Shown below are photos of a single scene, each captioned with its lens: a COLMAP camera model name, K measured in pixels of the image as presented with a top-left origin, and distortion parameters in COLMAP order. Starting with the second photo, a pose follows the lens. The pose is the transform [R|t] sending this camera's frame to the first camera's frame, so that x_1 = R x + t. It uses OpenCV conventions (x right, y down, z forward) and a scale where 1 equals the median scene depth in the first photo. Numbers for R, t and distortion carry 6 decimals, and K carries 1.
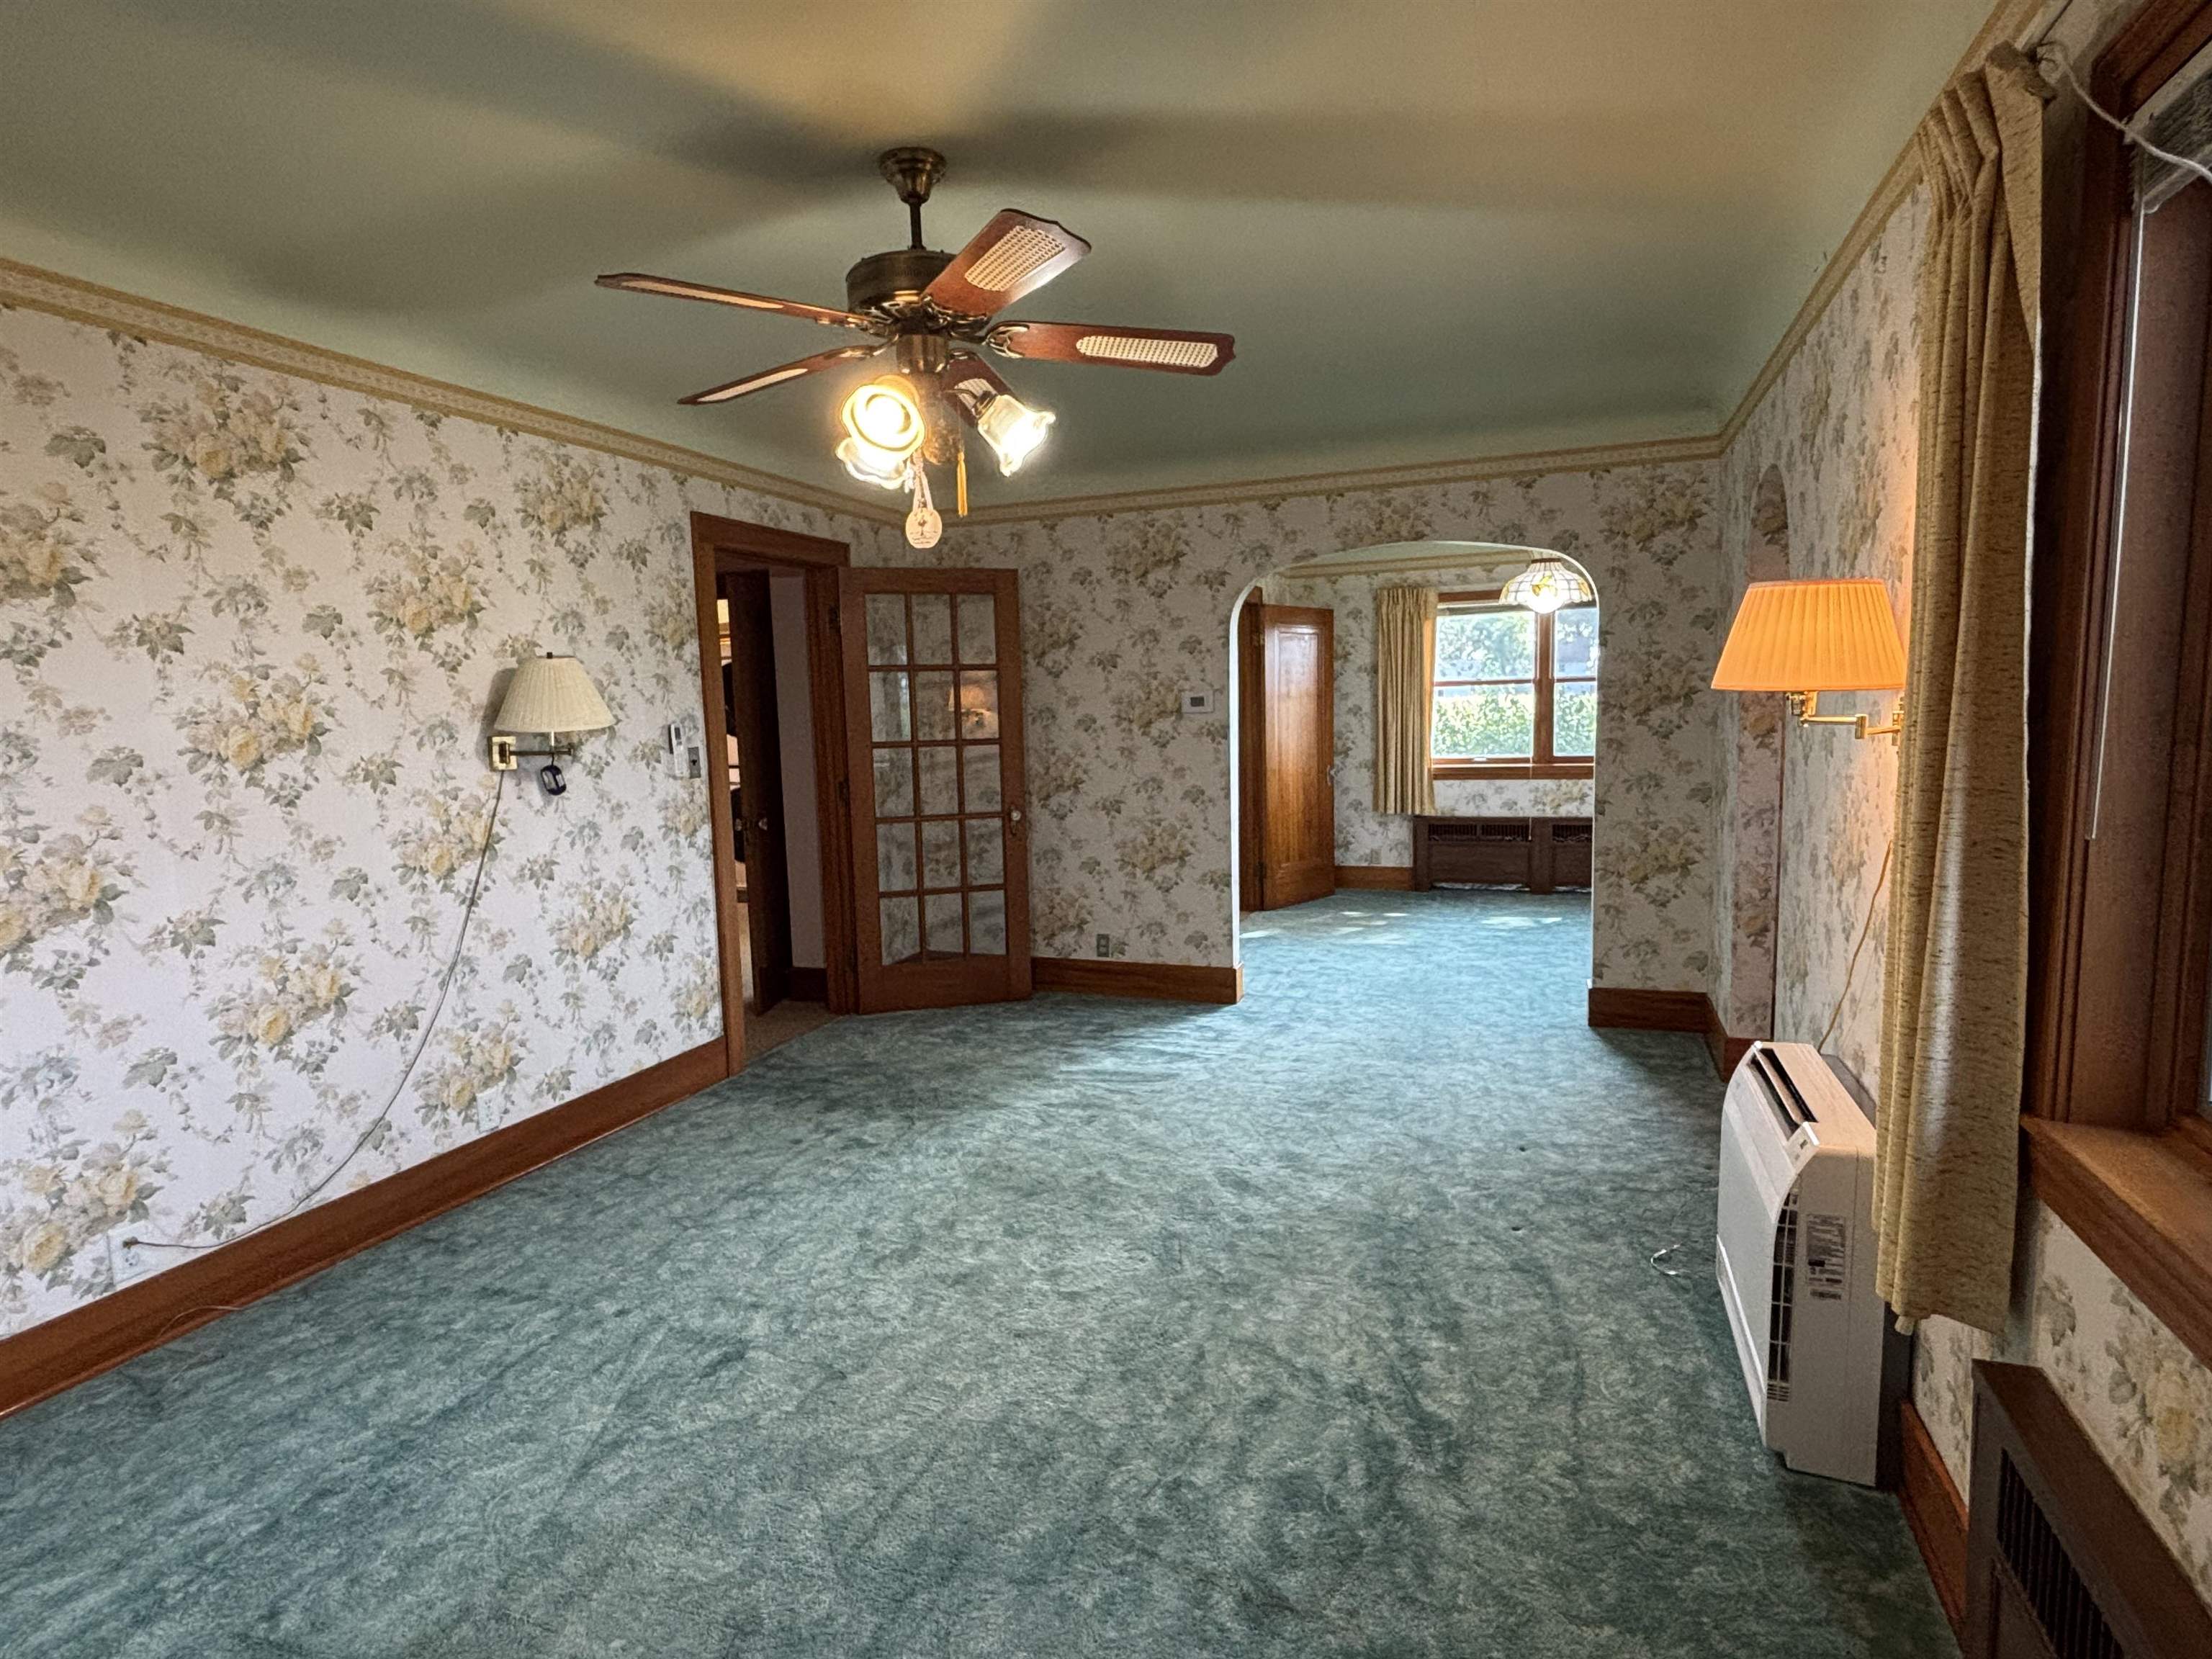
lens RADIAL K [[1162.8, 0, 1106.0], [0, 1162.8, 829.5], [0, 0, 1]] dist [-0.003429, -0.000516]
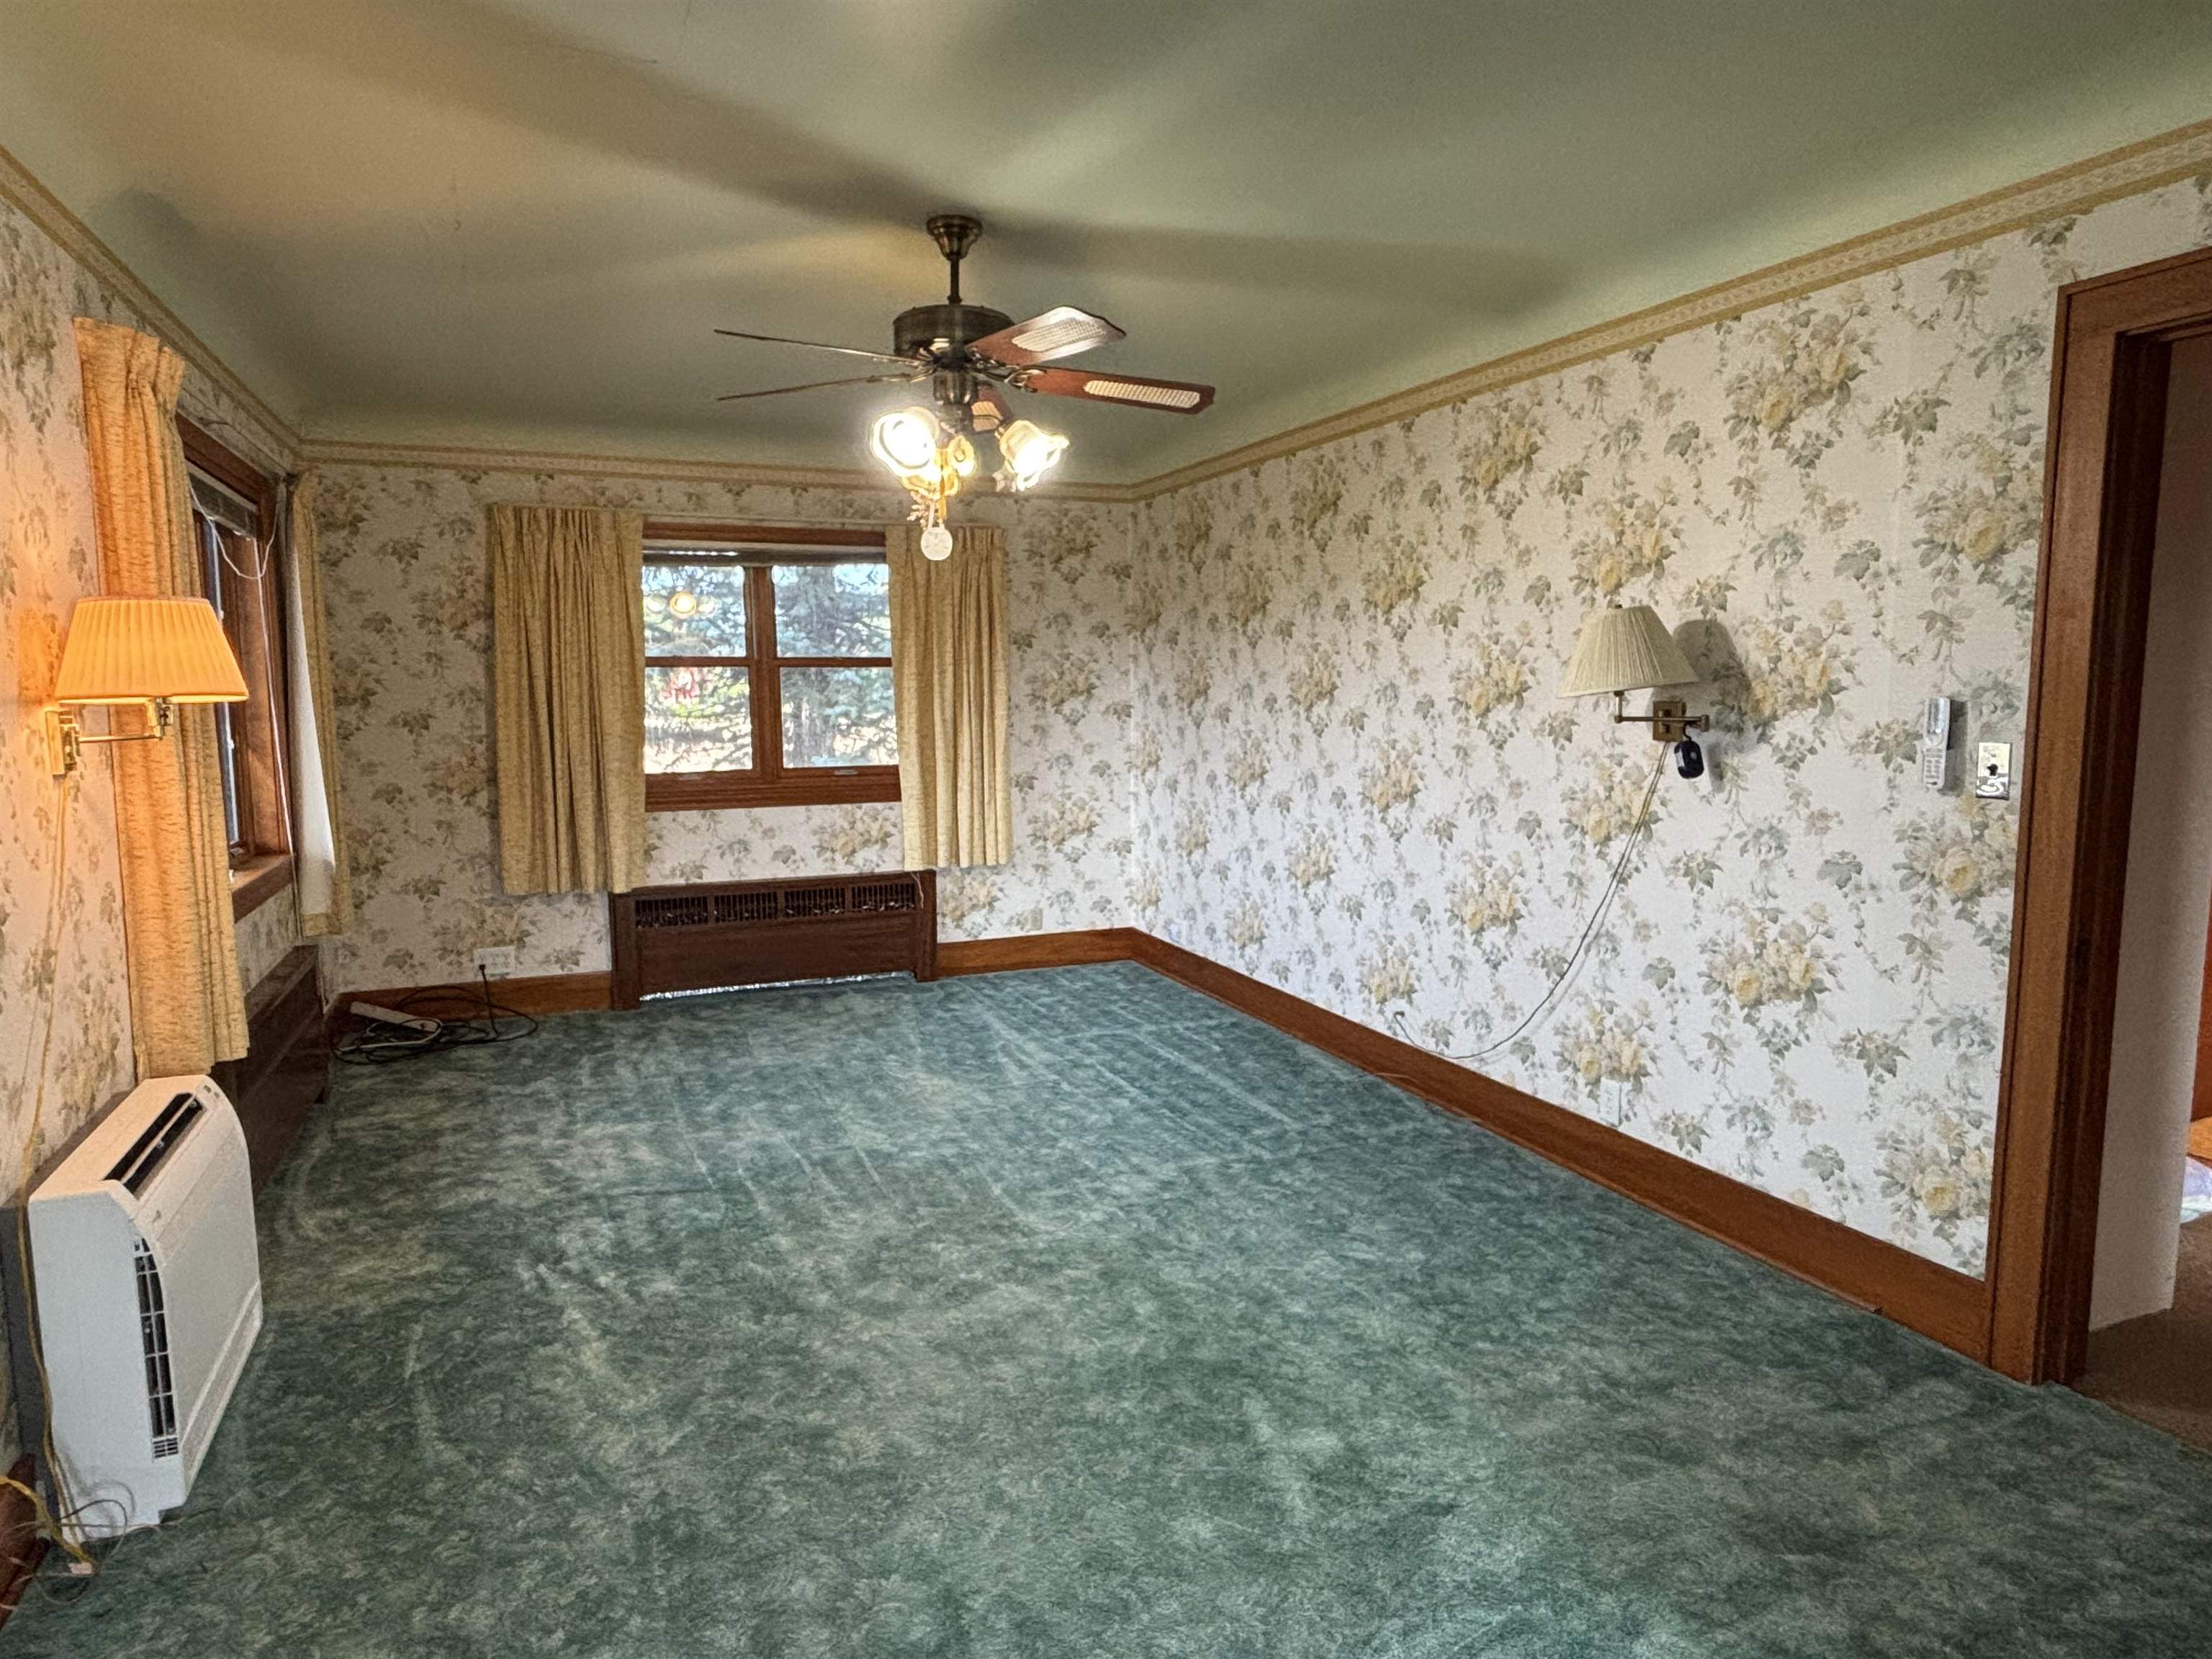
lens RADIAL K [[1267.7, 0, 1106.0], [0, 1267.7, 829.5], [0, 0, 1]] dist [0.004335, -0.001466]
pose [[-0.709756, 0.108210, -0.696087, 0.423260], [-0.057291, 0.975992, 0.210138, -0.155969], [0.702115, 0.189026, -0.686516, 1.326609]]
